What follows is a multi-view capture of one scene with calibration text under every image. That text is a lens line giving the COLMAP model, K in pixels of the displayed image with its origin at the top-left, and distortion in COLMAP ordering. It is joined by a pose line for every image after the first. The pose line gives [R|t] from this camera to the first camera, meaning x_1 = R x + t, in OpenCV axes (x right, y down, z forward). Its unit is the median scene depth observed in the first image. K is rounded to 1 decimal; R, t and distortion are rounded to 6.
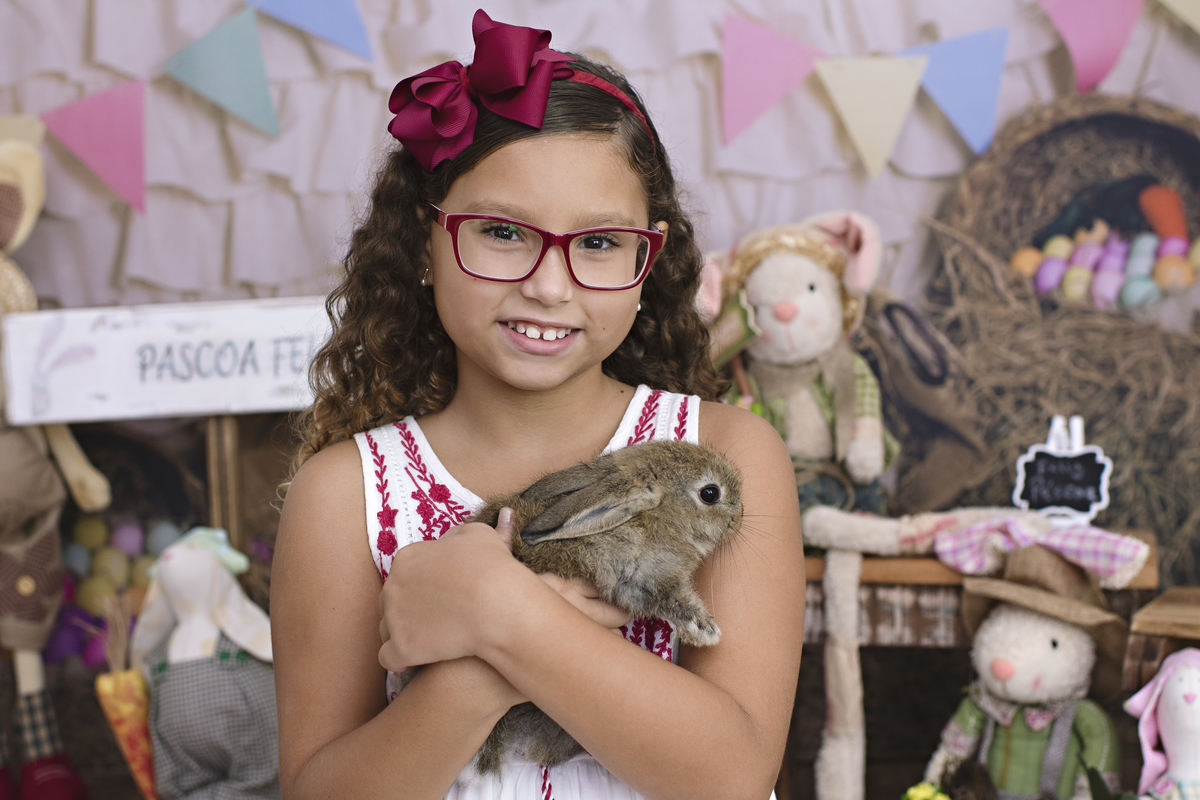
lens RADIAL K [[1854.7, 0, 600.0], [0, 1854.7, 400.0], [0, 0, 1]] dist [-0.033945, 0.121783]
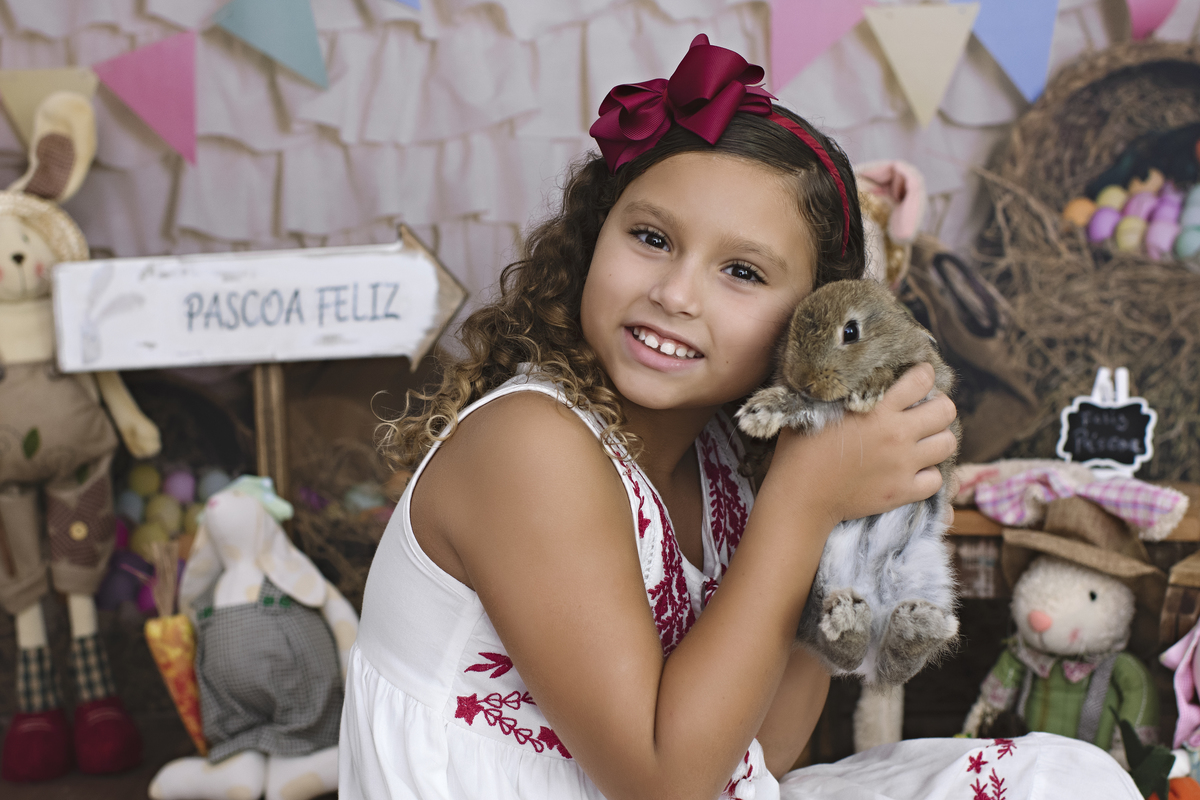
lens RADIAL K [[1854.7, 0, 600.0], [0, 1854.7, 400.0], [0, 0, 1]] dist [-0.033945, 0.121783]
pose [[0.998842, 0.004547, -0.047885, 0.024698], [-0.003507, 0.999756, 0.021794, 0.005341], [0.047973, -0.021601, 0.998615, 0.000283]]
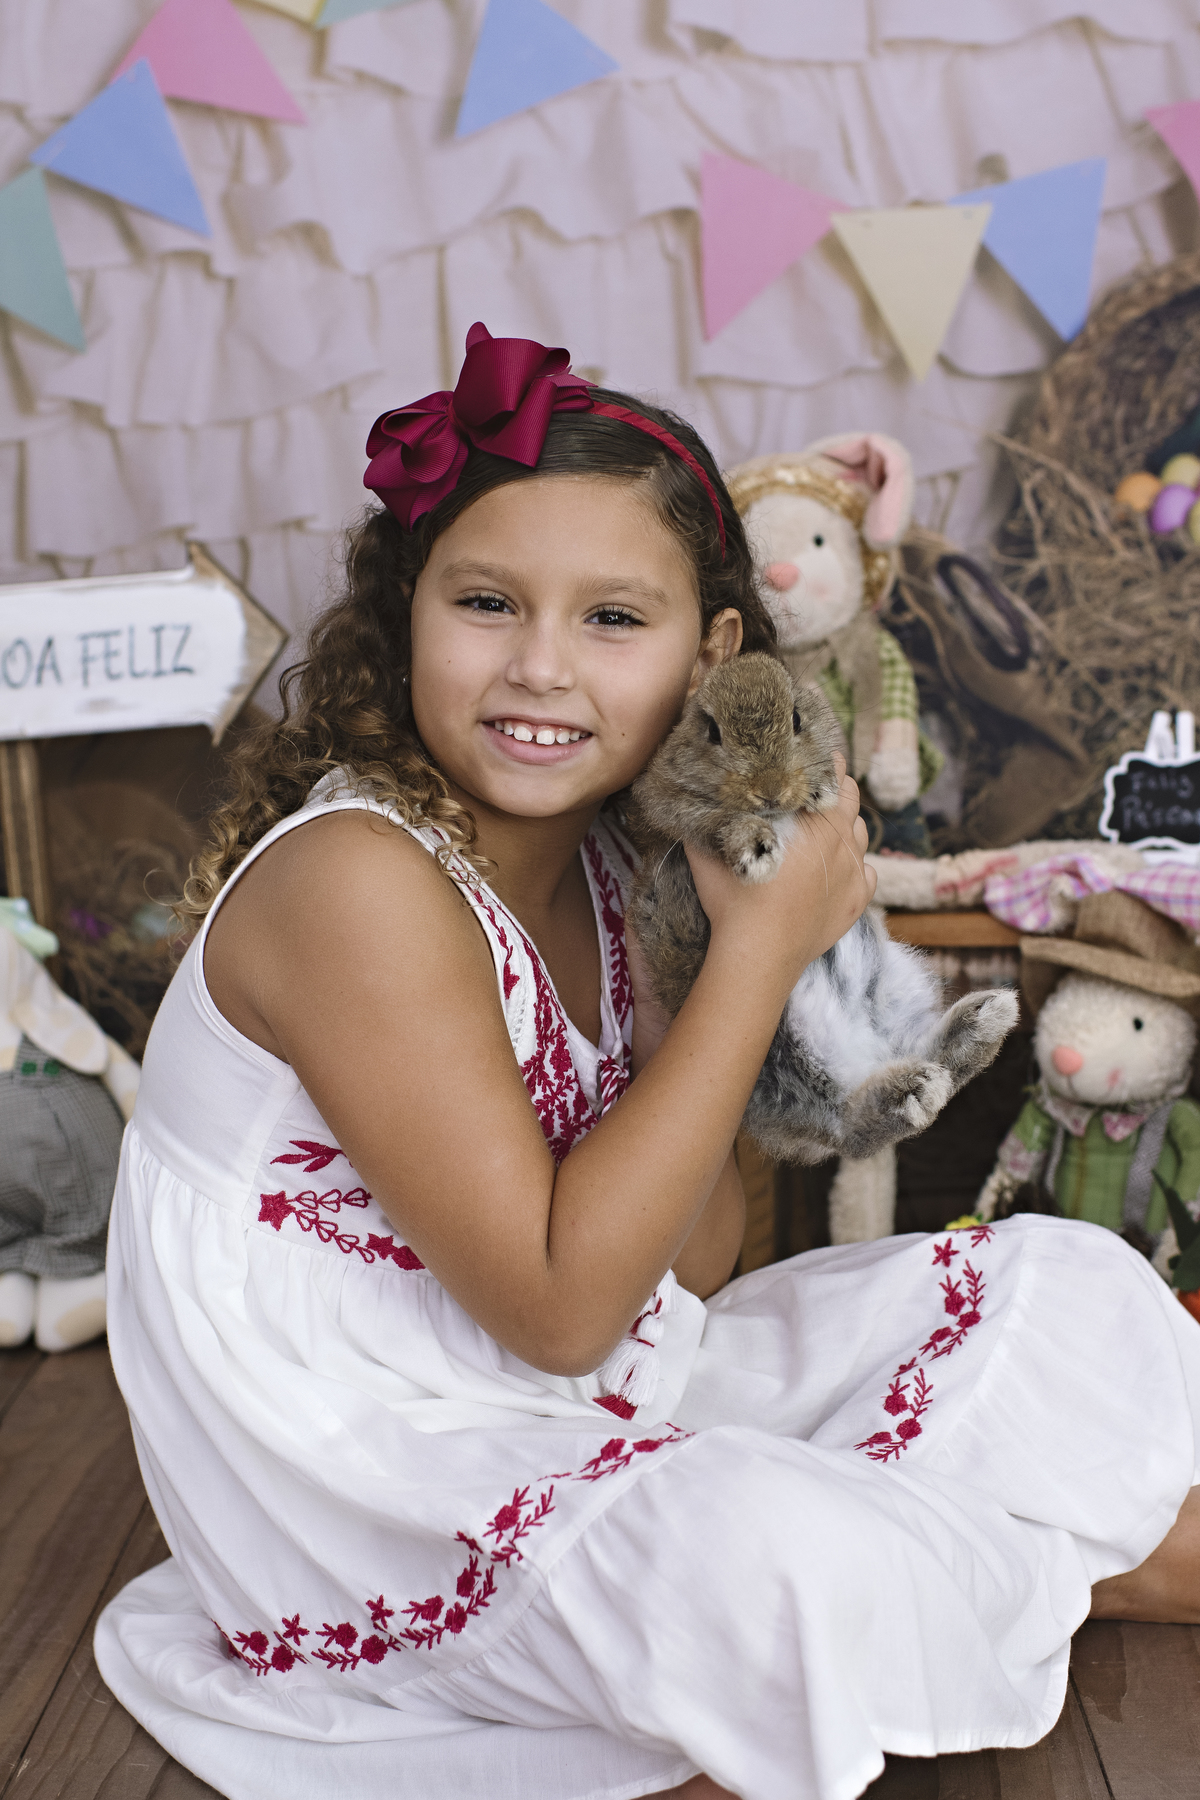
lens RADIAL K [[2782.1, 0, 600.0], [0, 2782.1, 900.0], [0, 0, 1]] dist [-0.033945, 0.121783]
pose [[0.999111, -0.025929, -0.033250, 0.059890], [0.028417, 0.996650, 0.076687, -0.006709], [0.031150, -0.077564, 0.996501, -0.086103]]
